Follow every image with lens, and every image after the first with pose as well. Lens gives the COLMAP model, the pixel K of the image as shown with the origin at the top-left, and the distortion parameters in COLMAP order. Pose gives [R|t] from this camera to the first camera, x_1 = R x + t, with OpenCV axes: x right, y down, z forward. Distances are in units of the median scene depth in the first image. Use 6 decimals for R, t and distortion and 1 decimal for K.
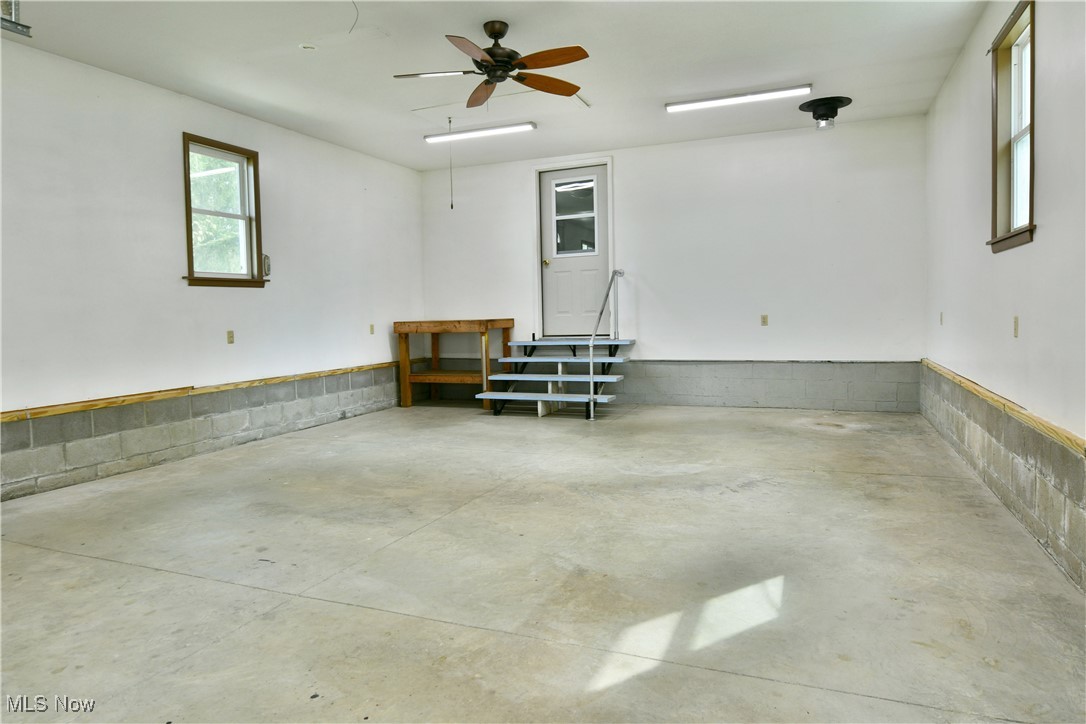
lens RADIAL K [[656.6, 0, 543.5], [0, 656.6, 359.3], [0, 0, 1]] dist [-0.004895, -0.001787]
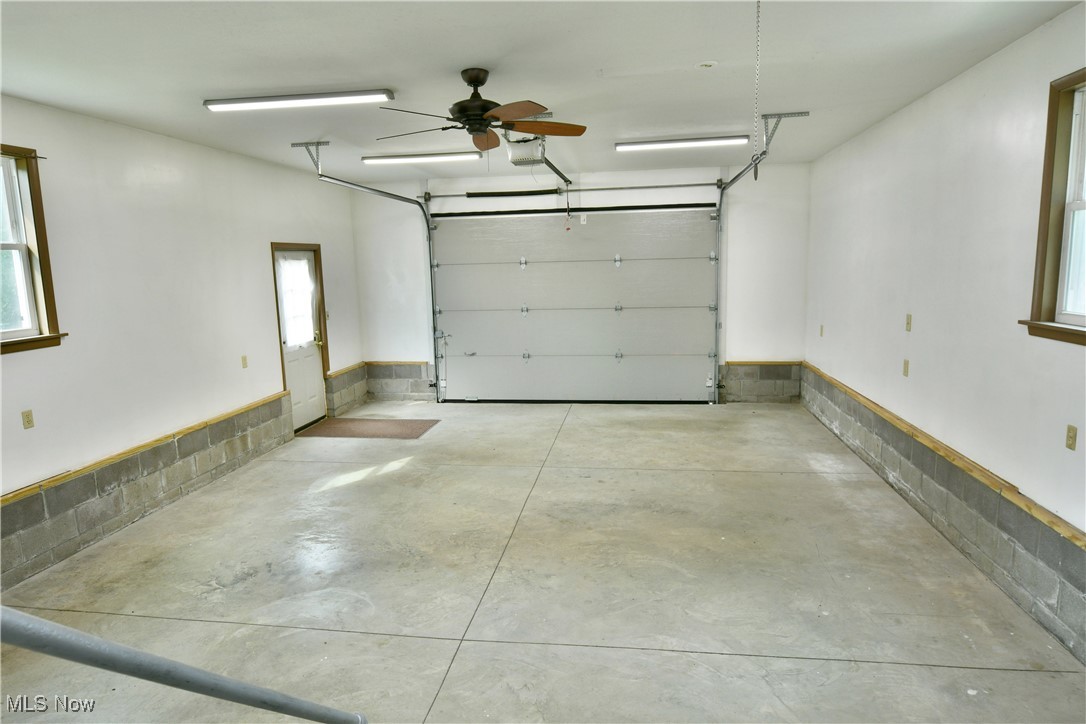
lens RADIAL K [[656.6, 0, 543.5], [0, 656.6, 360.7], [0, 0, 1]] dist [-0.004895, -0.001787]
pose [[-0.966134, 0.090434, -0.241675, 0.099238], [0.034600, 0.973520, 0.225968, -0.371431], [0.255711, 0.209954, -0.943680, 2.226013]]
